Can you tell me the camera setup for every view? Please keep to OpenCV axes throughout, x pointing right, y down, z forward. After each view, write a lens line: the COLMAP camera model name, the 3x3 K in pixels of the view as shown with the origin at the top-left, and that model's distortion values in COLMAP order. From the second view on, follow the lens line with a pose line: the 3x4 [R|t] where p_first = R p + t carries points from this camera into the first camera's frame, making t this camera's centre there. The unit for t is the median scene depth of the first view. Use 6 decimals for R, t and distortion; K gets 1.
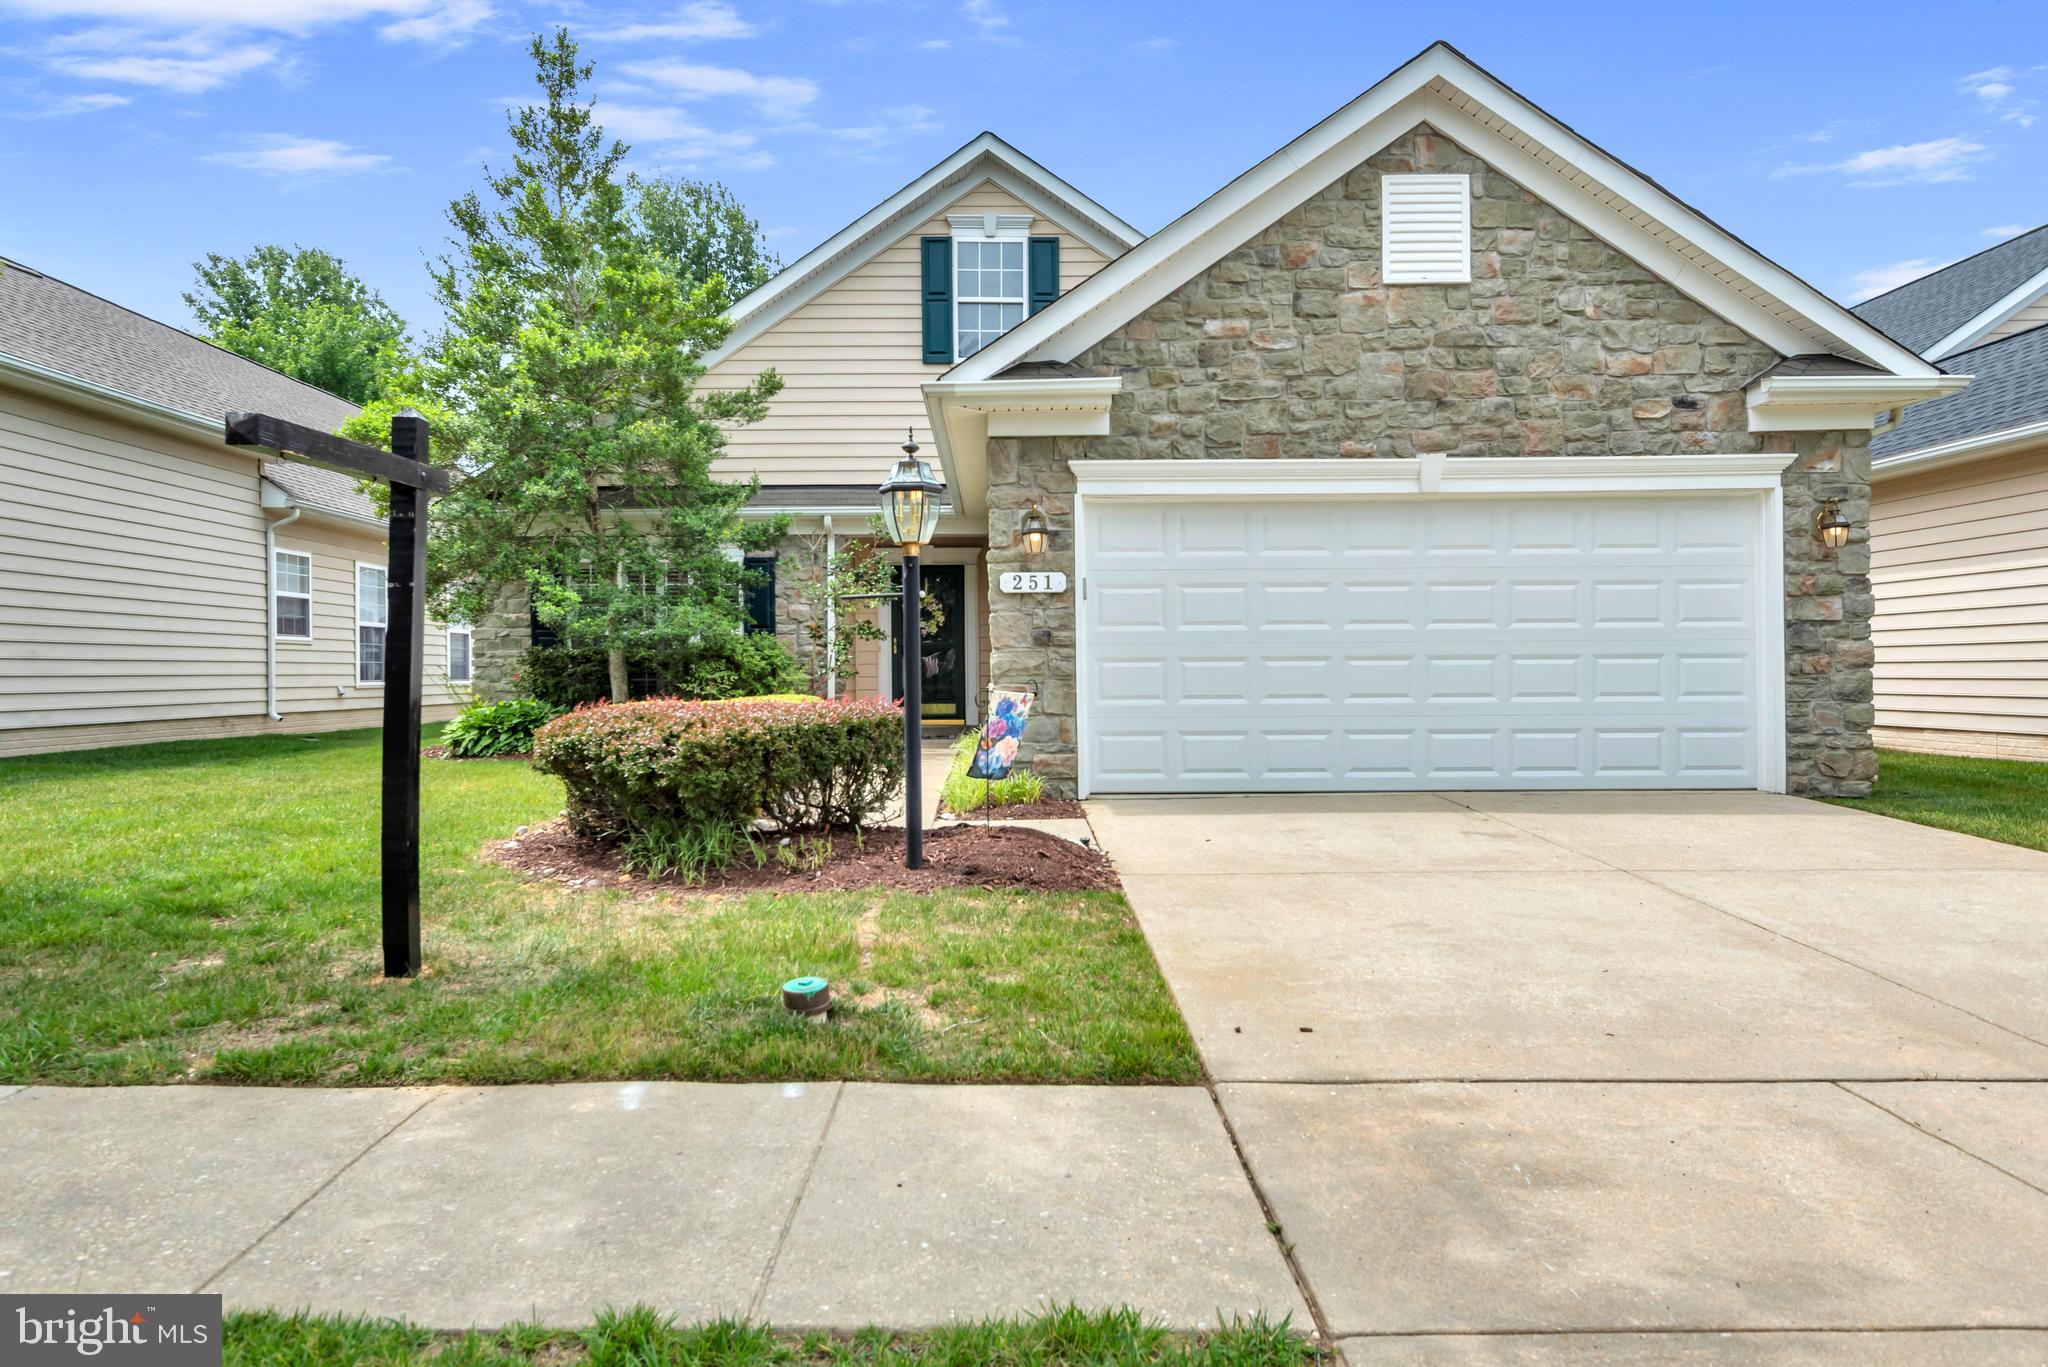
lens RADIAL K [[1237.4, 0, 1025.0], [0, 1237.4, 658.7], [0, 0, 1]] dist [0.030525, 0.000127]
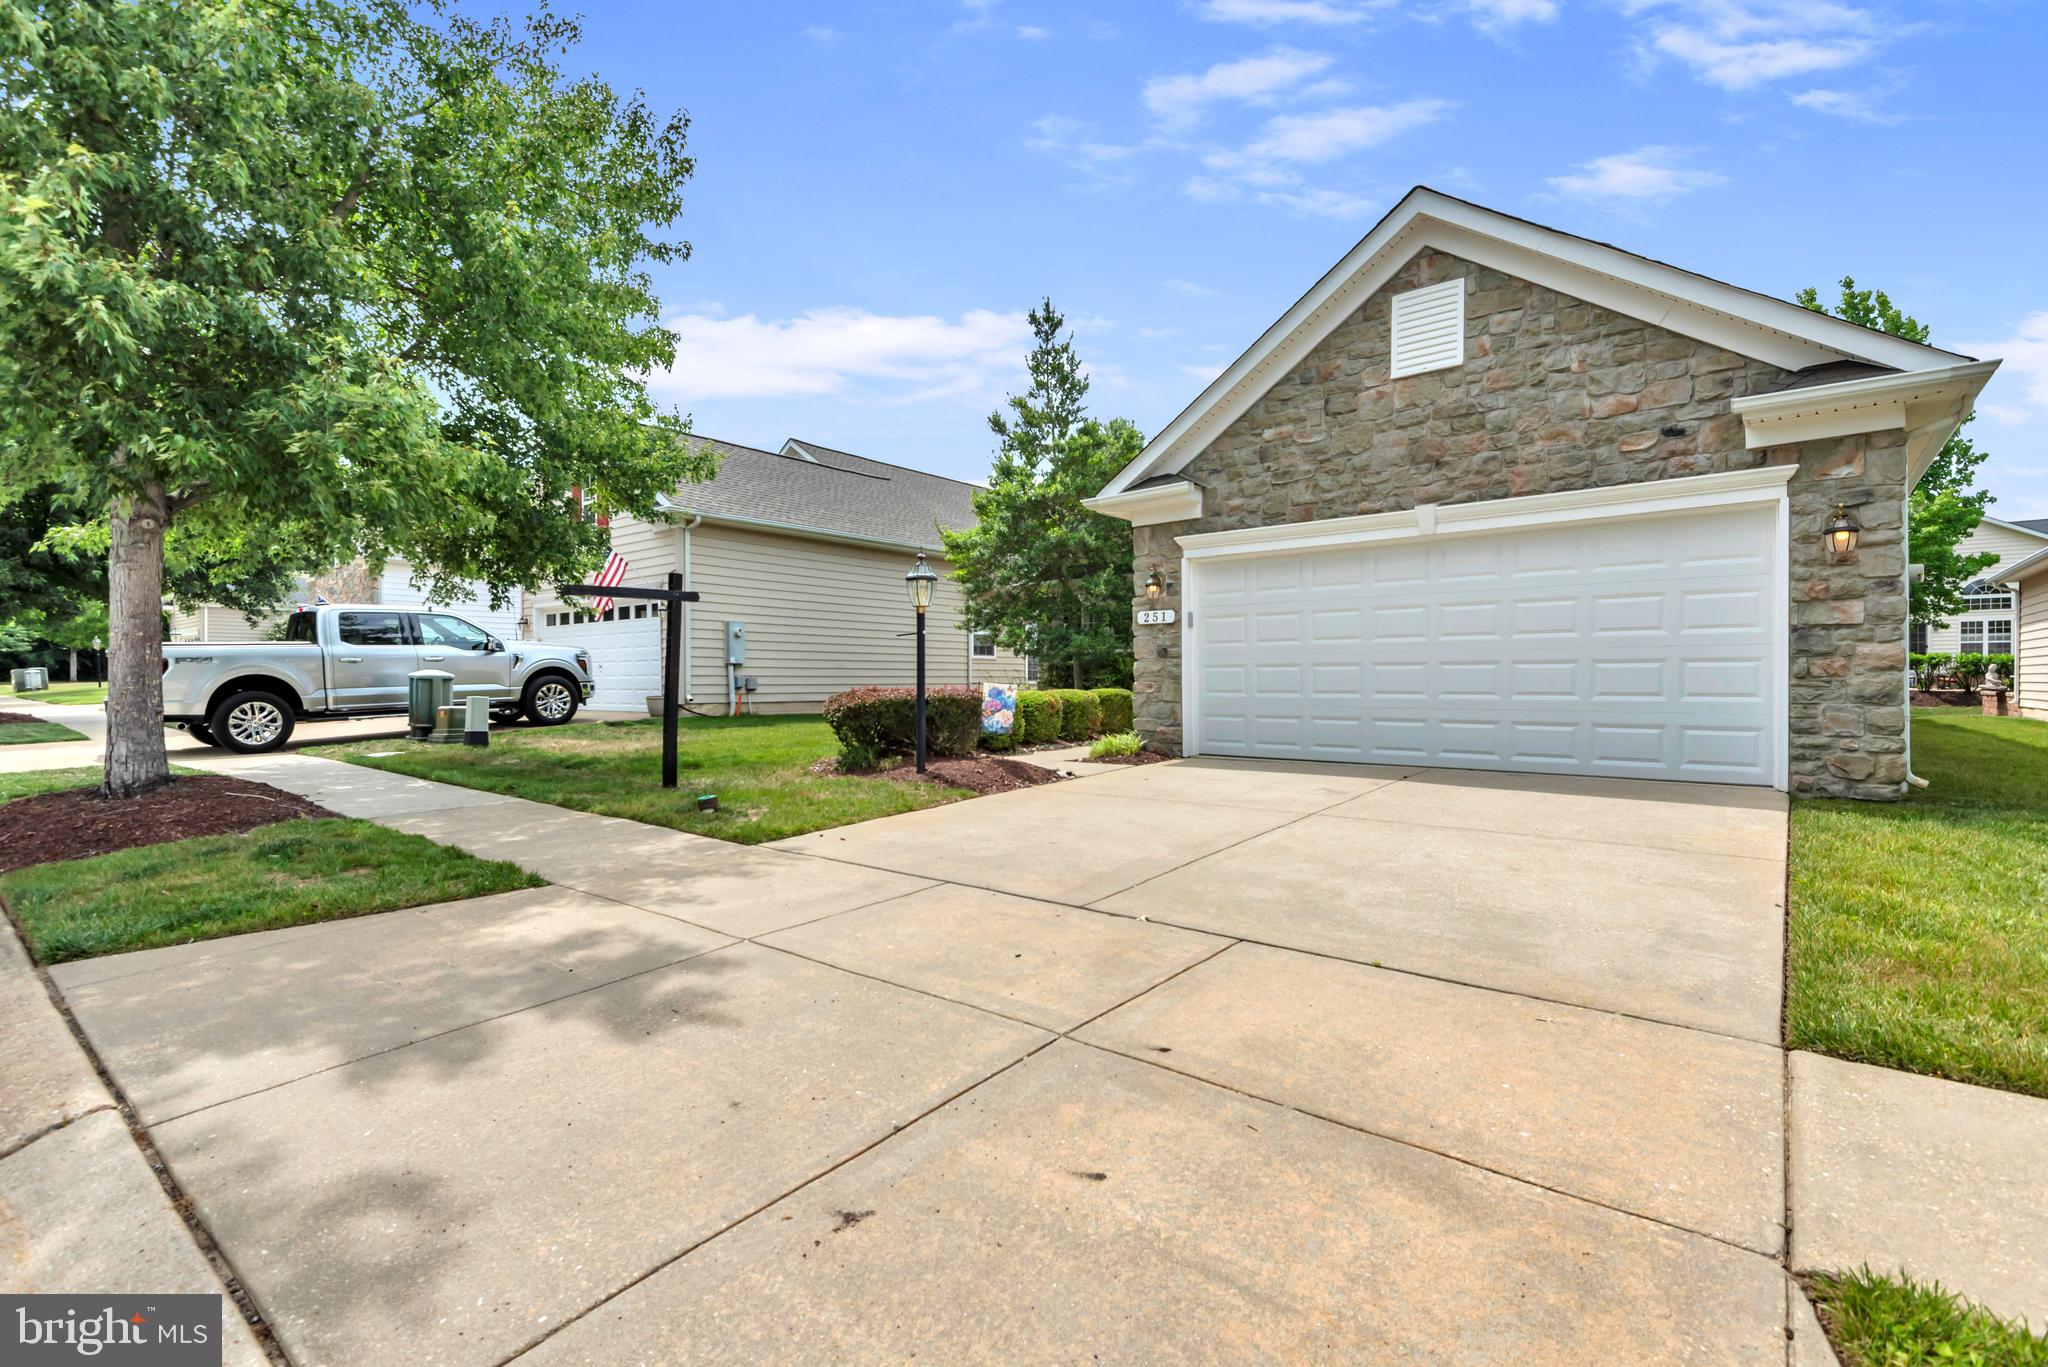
lens RADIAL K [[930.3, 0, 1029.5], [0, 930.3, 673.3], [0, 0, 1]] dist [0.021674, -0.012602]
pose [[0.762060, 0.000737, -0.647506, 0.633556], [0.007591, 0.999920, 0.010071, -0.003430], [0.647462, -0.012590, 0.761994, -0.004722]]
